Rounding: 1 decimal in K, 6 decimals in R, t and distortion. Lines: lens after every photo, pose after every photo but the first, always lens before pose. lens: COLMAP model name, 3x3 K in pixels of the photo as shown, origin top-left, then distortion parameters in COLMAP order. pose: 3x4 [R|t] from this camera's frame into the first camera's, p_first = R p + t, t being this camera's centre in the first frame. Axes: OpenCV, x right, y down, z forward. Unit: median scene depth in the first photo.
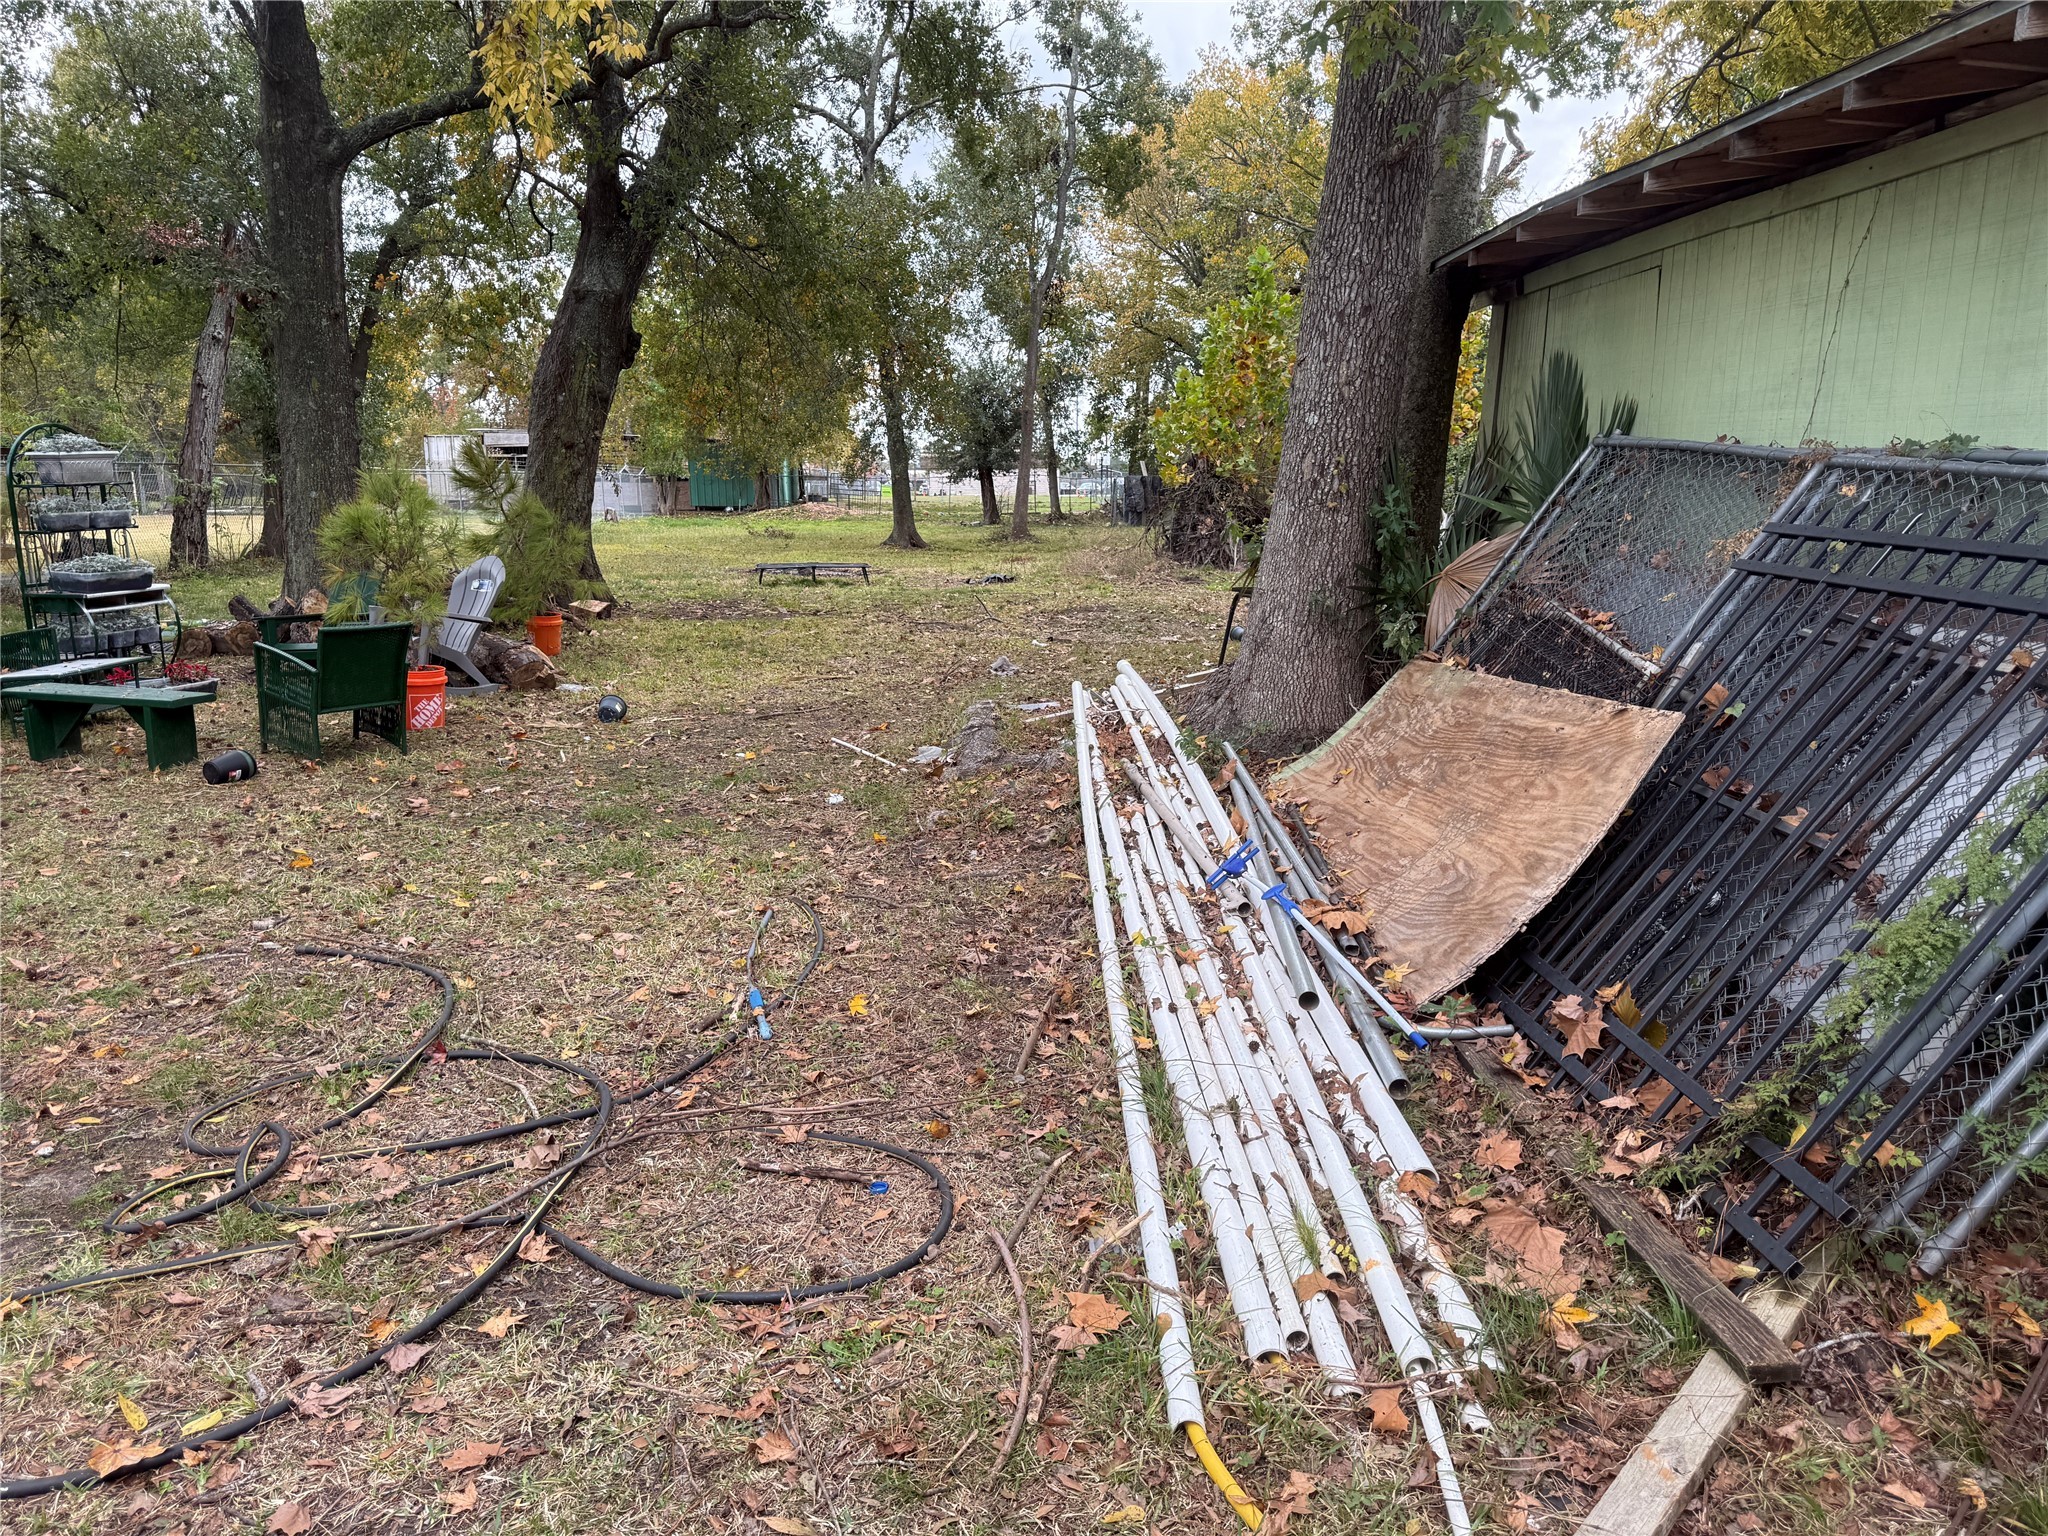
lens RADIAL K [[1442.9, 0, 1024.0], [0, 1442.9, 768.0], [0, 0, 1]] dist [0.106831, -0.132749]
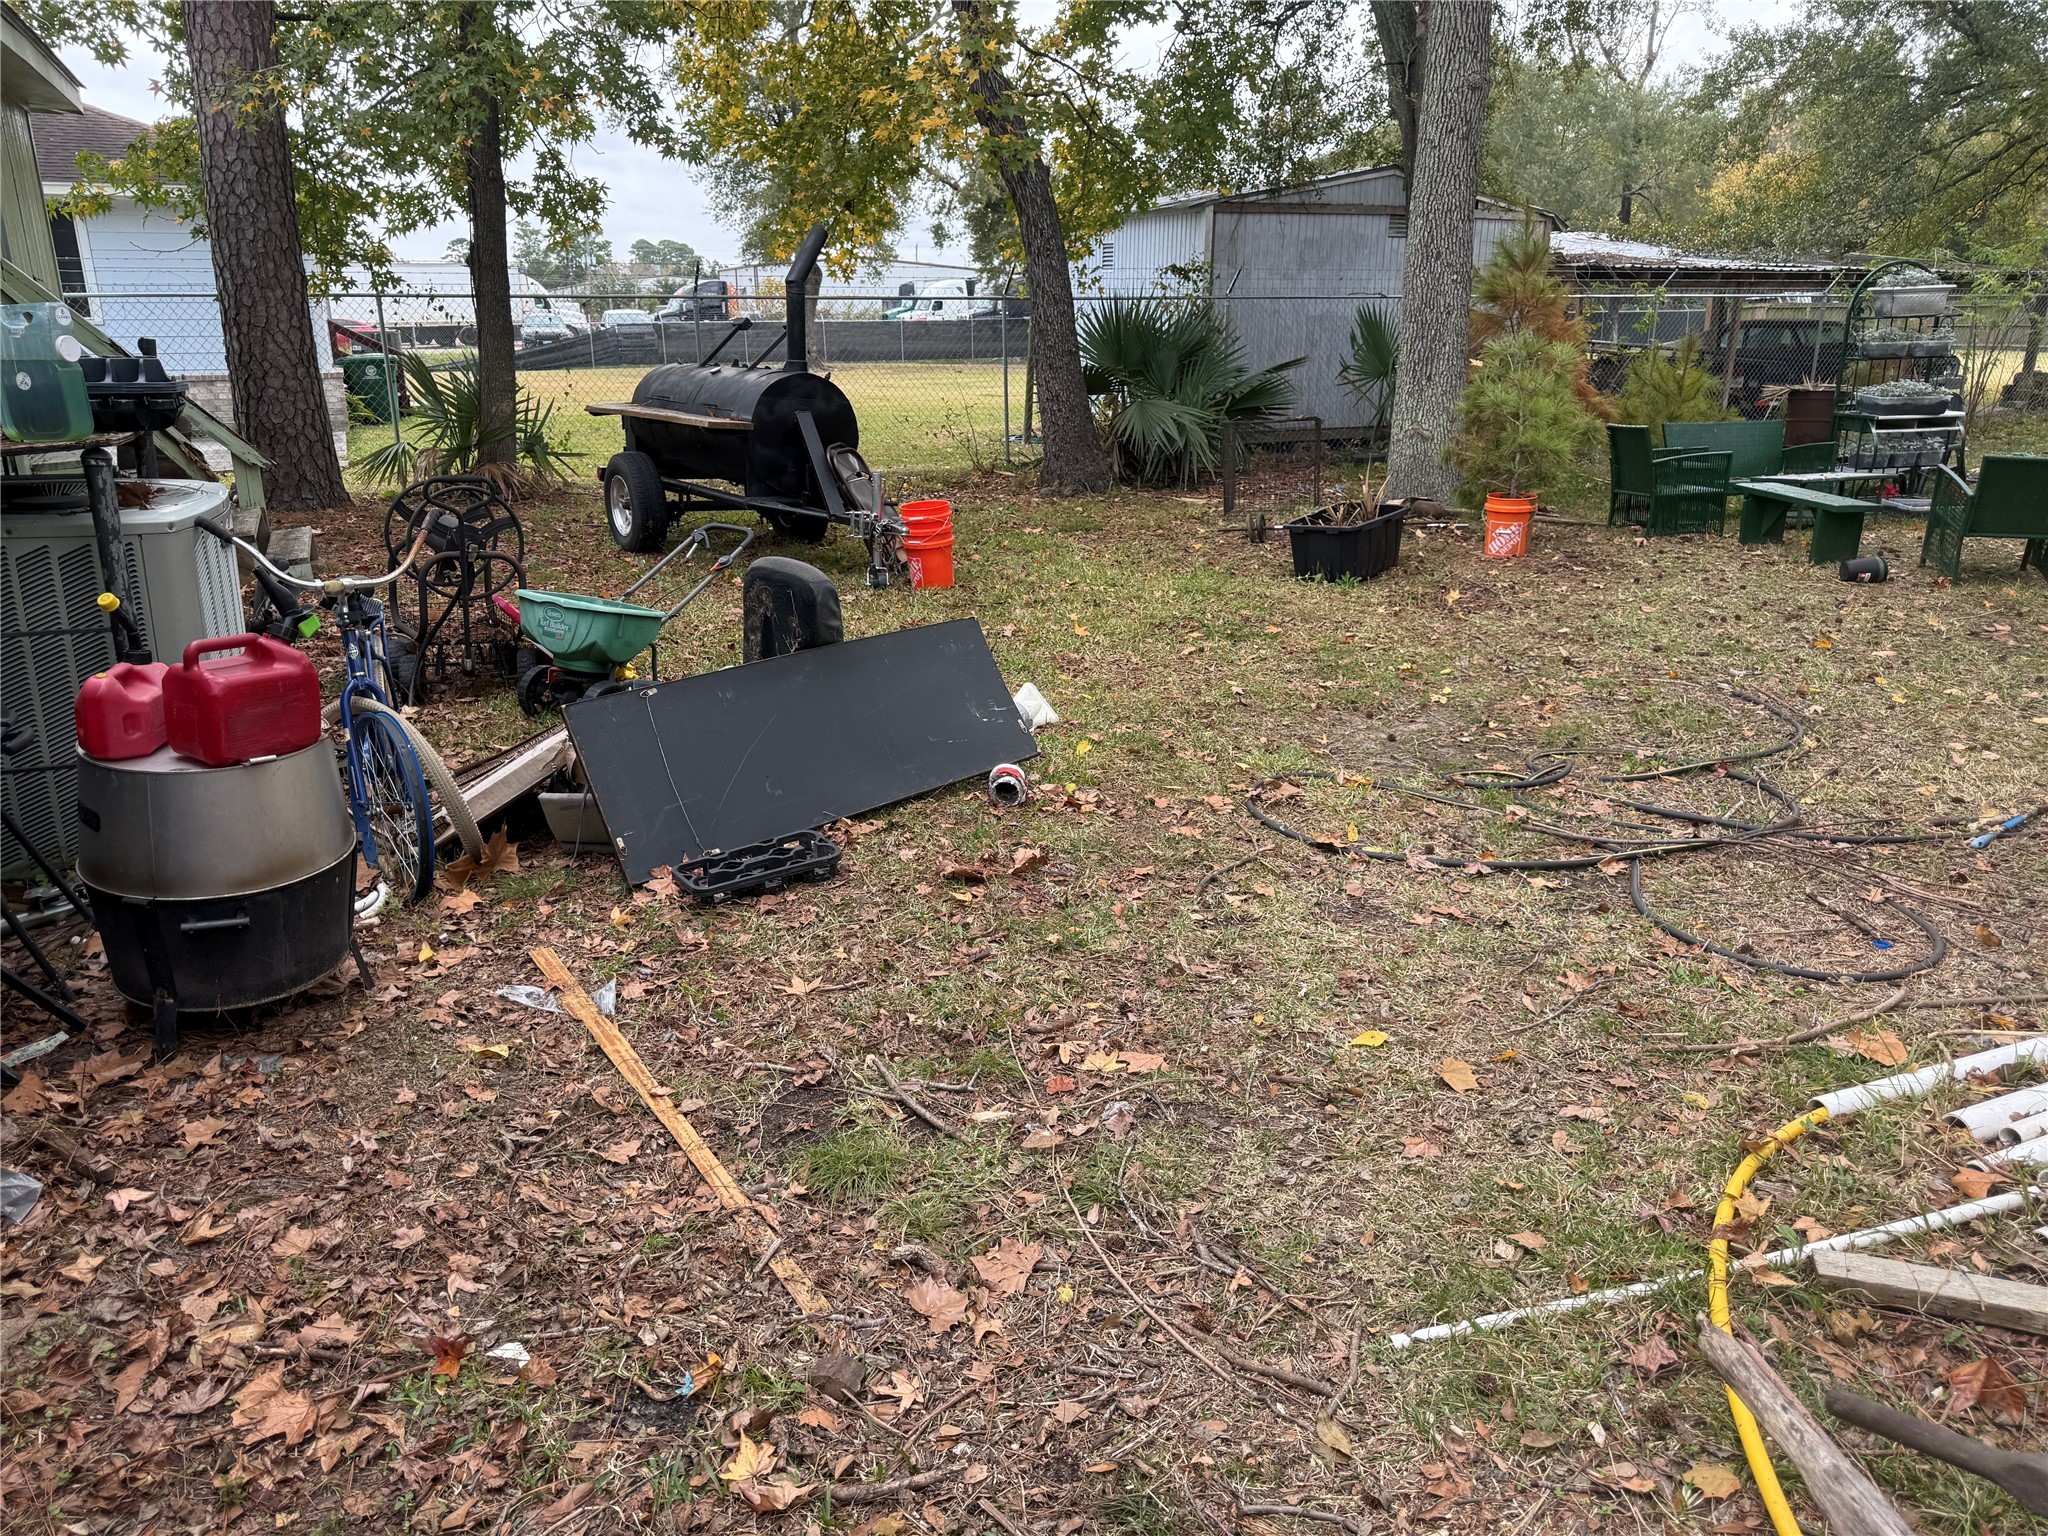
lens RADIAL K [[1442.9, 0, 1024.0], [0, 1442.9, 768.0], [0, 0, 1]] dist [0.106831, -0.132749]
pose [[0.356926, 0.276908, -0.892147, 0.500680], [-0.181775, 0.957386, 0.224434, 0.015621], [0.916276, 0.082063, 0.392051, -0.058375]]
